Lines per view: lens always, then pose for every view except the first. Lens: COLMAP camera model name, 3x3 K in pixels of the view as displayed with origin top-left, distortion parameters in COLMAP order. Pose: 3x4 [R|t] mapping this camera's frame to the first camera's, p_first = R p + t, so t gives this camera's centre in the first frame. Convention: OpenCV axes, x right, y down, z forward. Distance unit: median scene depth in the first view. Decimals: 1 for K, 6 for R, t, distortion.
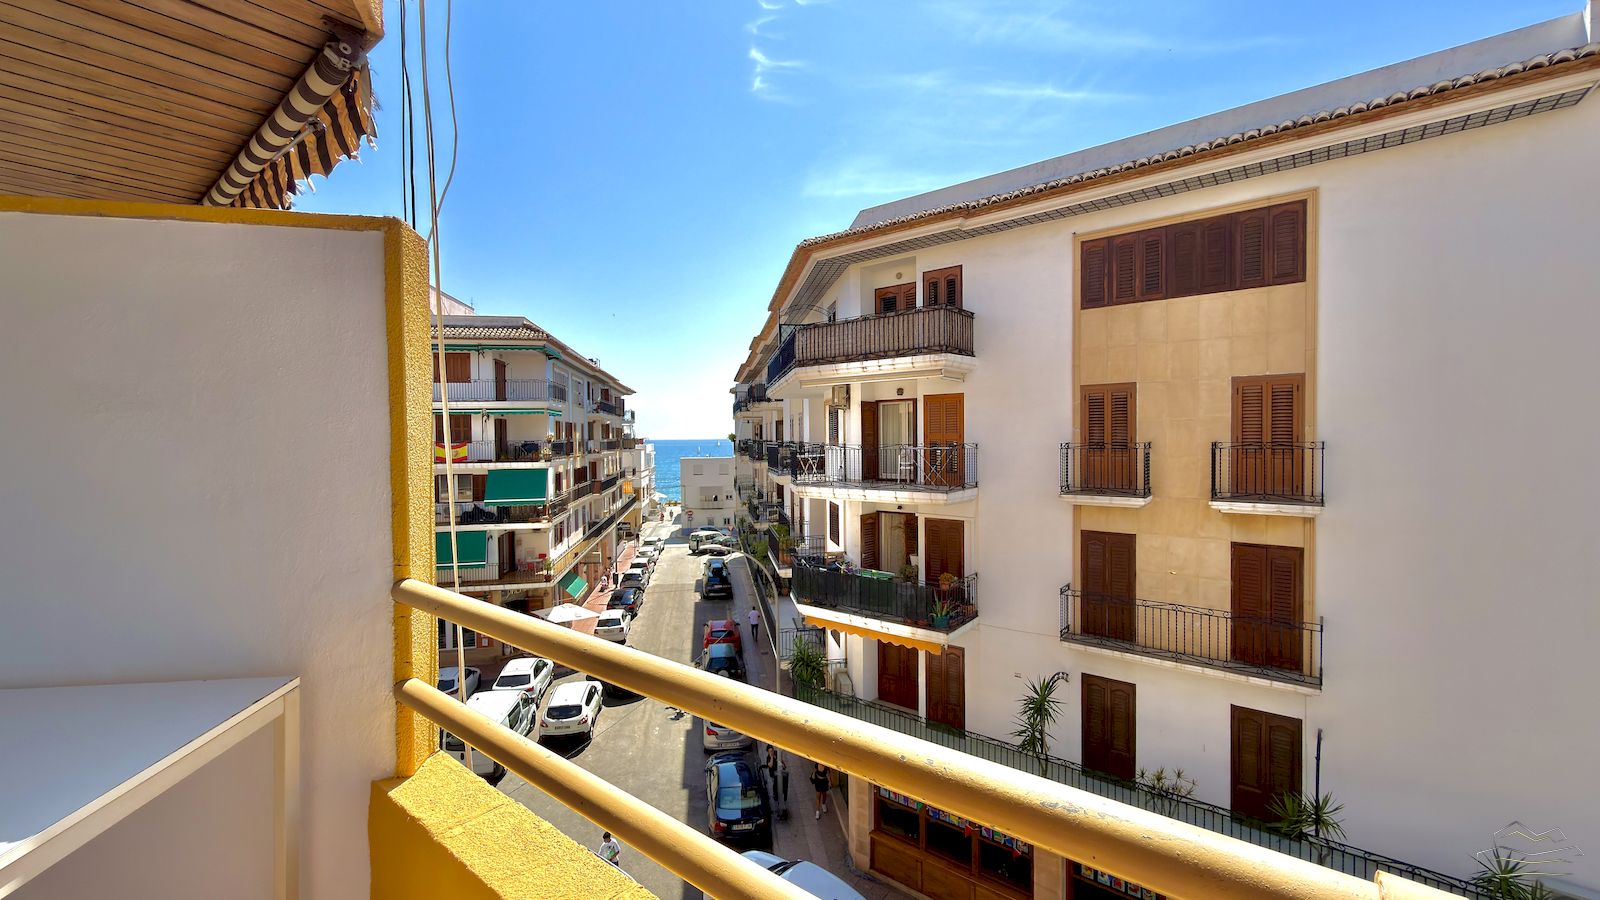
lens RADIAL K [[652.1, 0, 811.6], [0, 652.1, 447.2], [0, 0, 1]] dist [0.002931, 0.000473]
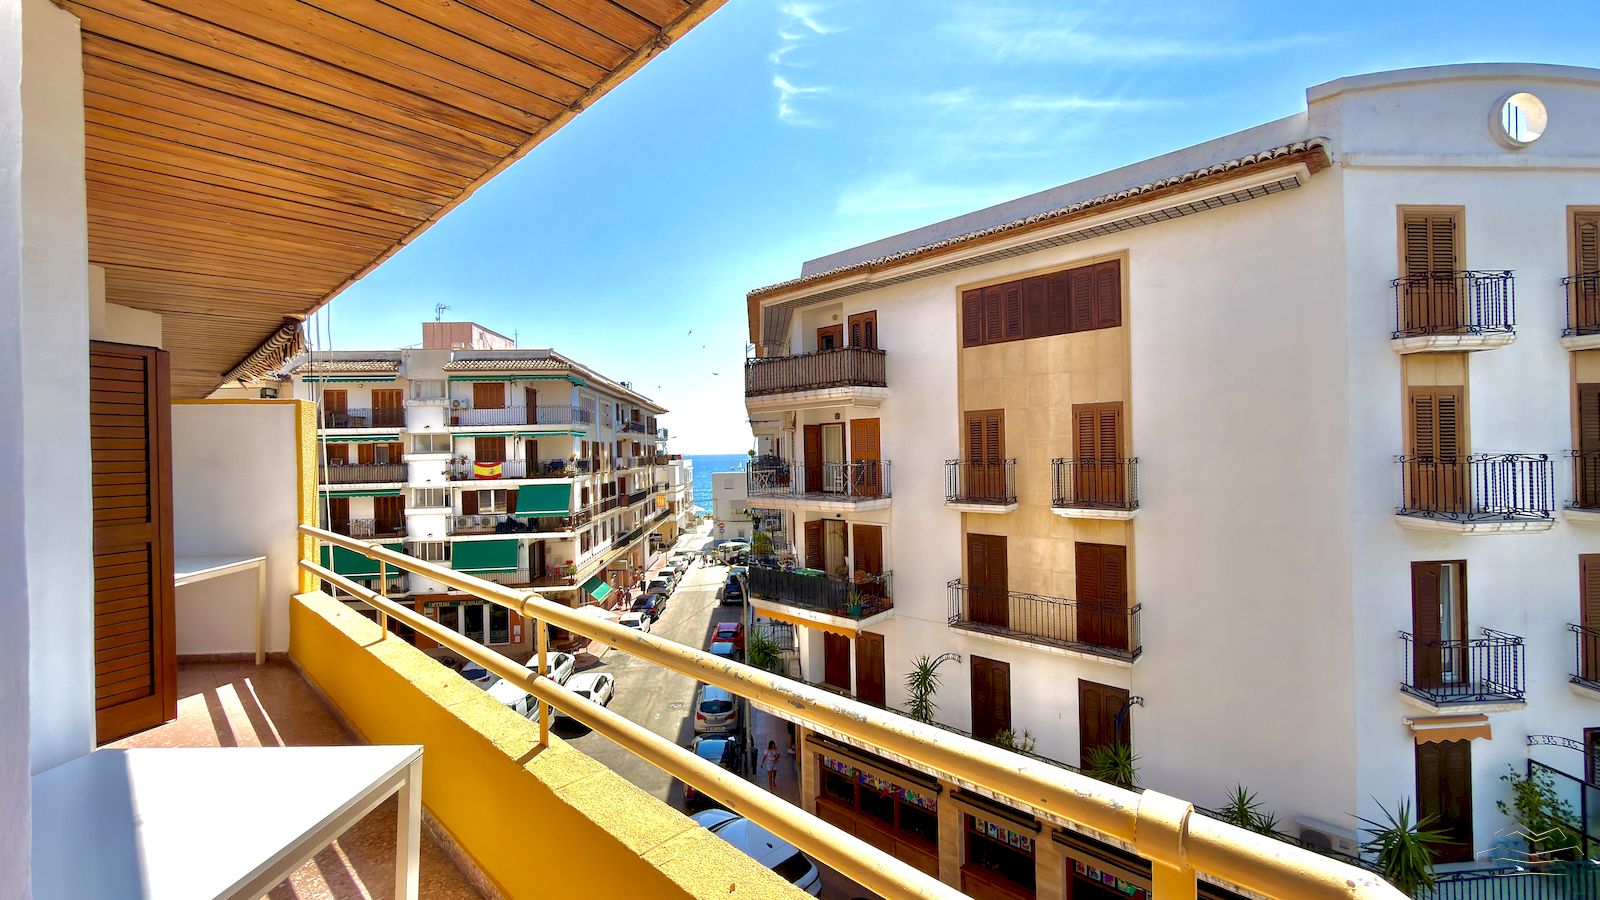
lens RADIAL K [[652.1, 0, 808.1], [0, 652.1, 449.4], [0, 0, 1]] dist [0.002931, 0.000473]
pose [[0.996790, -0.012804, -0.079025, 0.190499], [0.011522, 0.999795, -0.016661, -0.007696], [0.079222, 0.015697, 0.996733, -0.178735]]
